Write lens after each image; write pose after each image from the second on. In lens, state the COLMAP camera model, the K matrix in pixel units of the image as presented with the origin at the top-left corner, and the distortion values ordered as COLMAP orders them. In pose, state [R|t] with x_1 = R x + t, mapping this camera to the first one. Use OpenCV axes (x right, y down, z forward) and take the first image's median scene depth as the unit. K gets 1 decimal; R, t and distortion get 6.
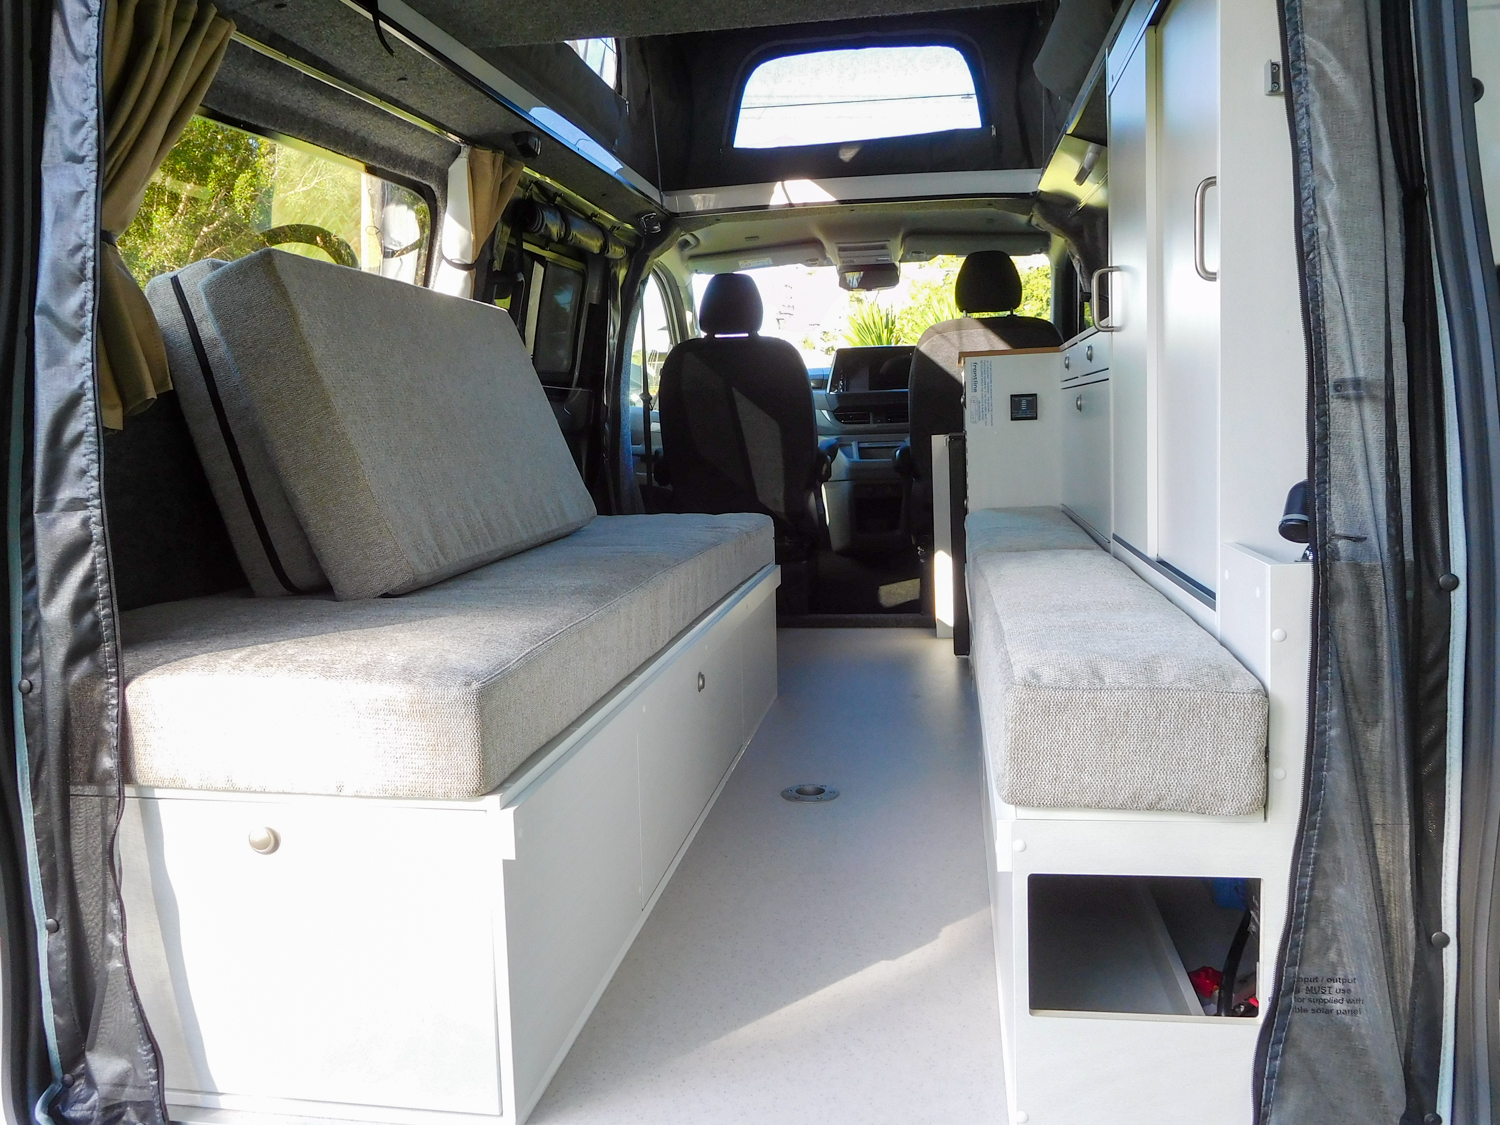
lens RADIAL K [[1181.6, 0, 747.0], [0, 1181.6, 563.5], [0, 0, 1]] dist [-0.012054, 0.011606]
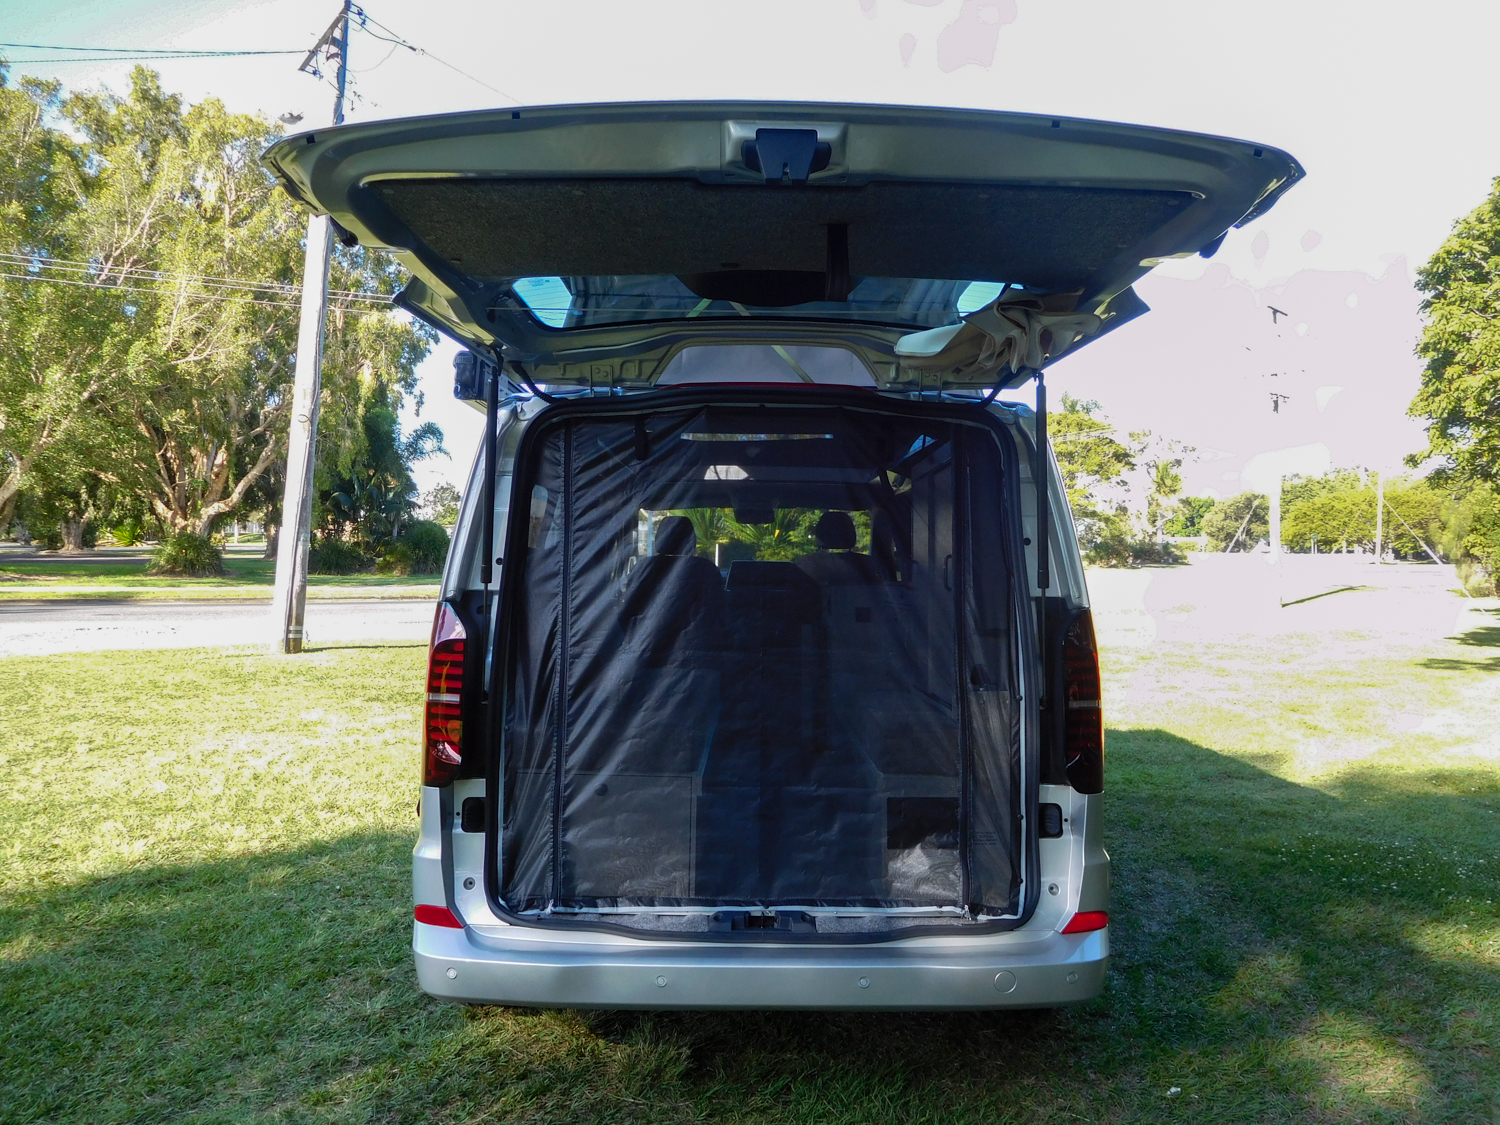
lens RADIAL K [[1065.7, 0, 753.6], [0, 1065.7, 550.7], [0, 0, 1]] dist [-0.006288, -0.003077]
pose [[0.986238, 0.048144, 0.158167, -0.150645], [-0.023410, 0.987689, -0.154669, 0.021949], [-0.163666, 0.148837, 0.975223, -0.450400]]
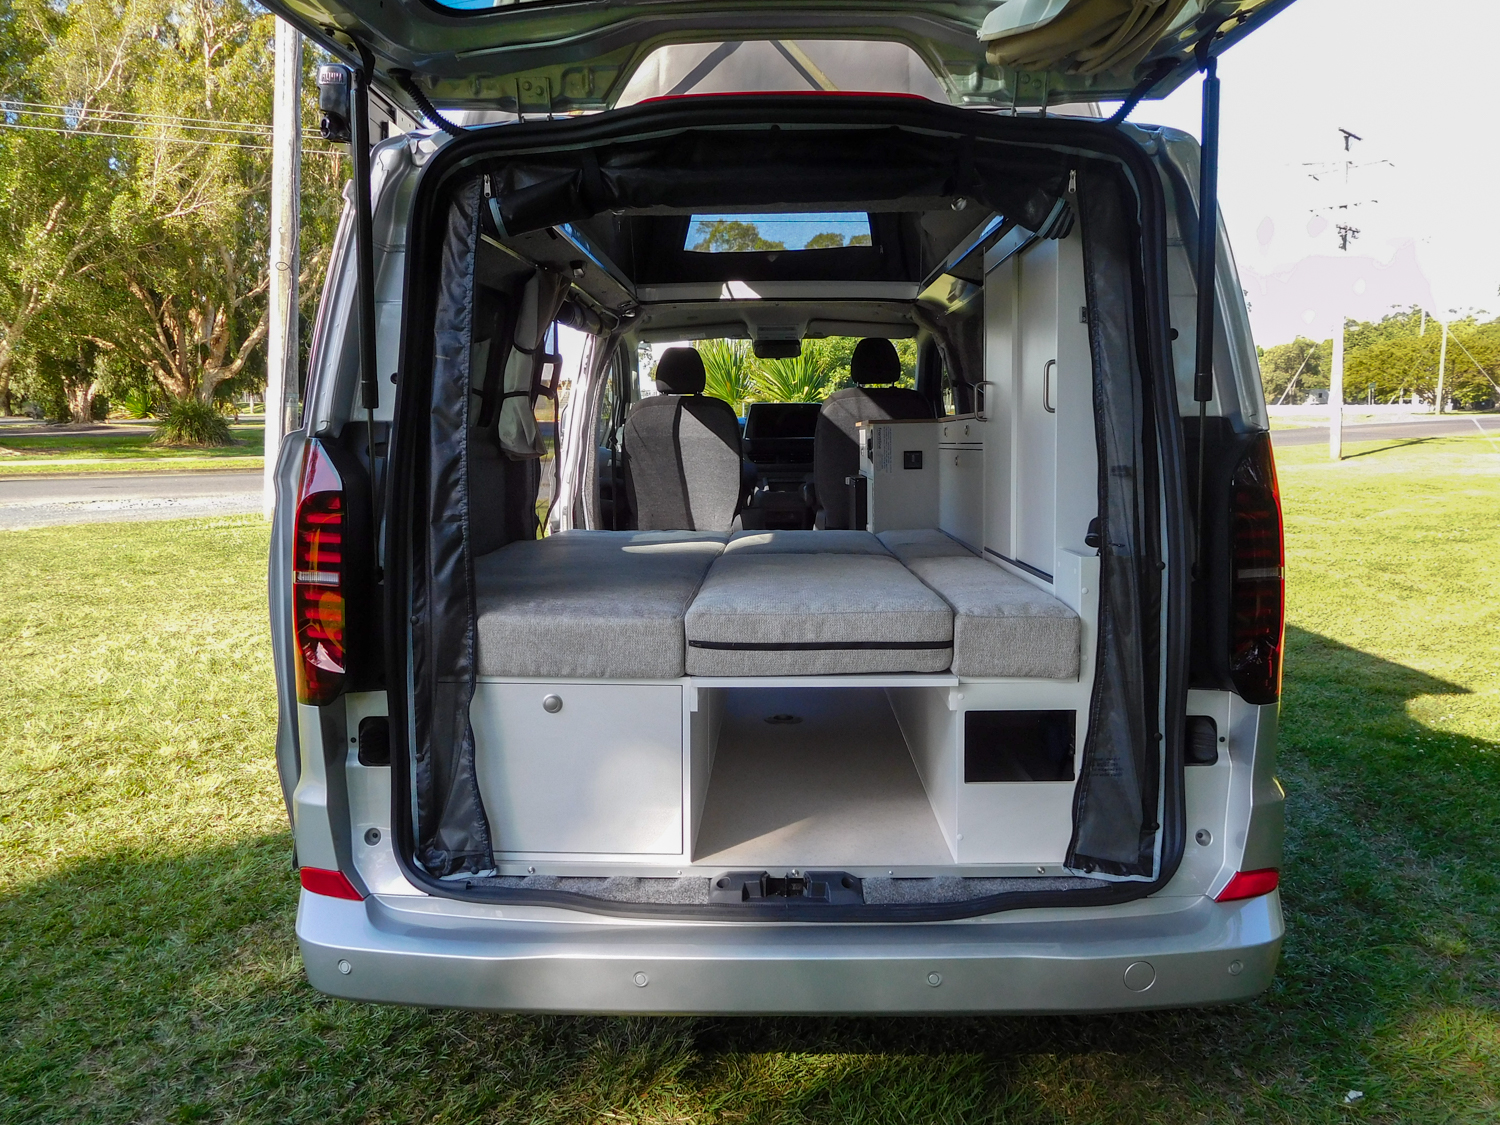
lens RADIAL K [[1106.5, 0, 755.6], [0, 1106.5, 554.1], [0, 0, 1]] dist [-0.020813, 0.001586]
pose [[0.990372, 0.013097, 0.137814, -0.107388], [-0.009665, 0.999627, -0.025545, 0.013739], [-0.138097, 0.023967, 0.990129, -0.231558]]
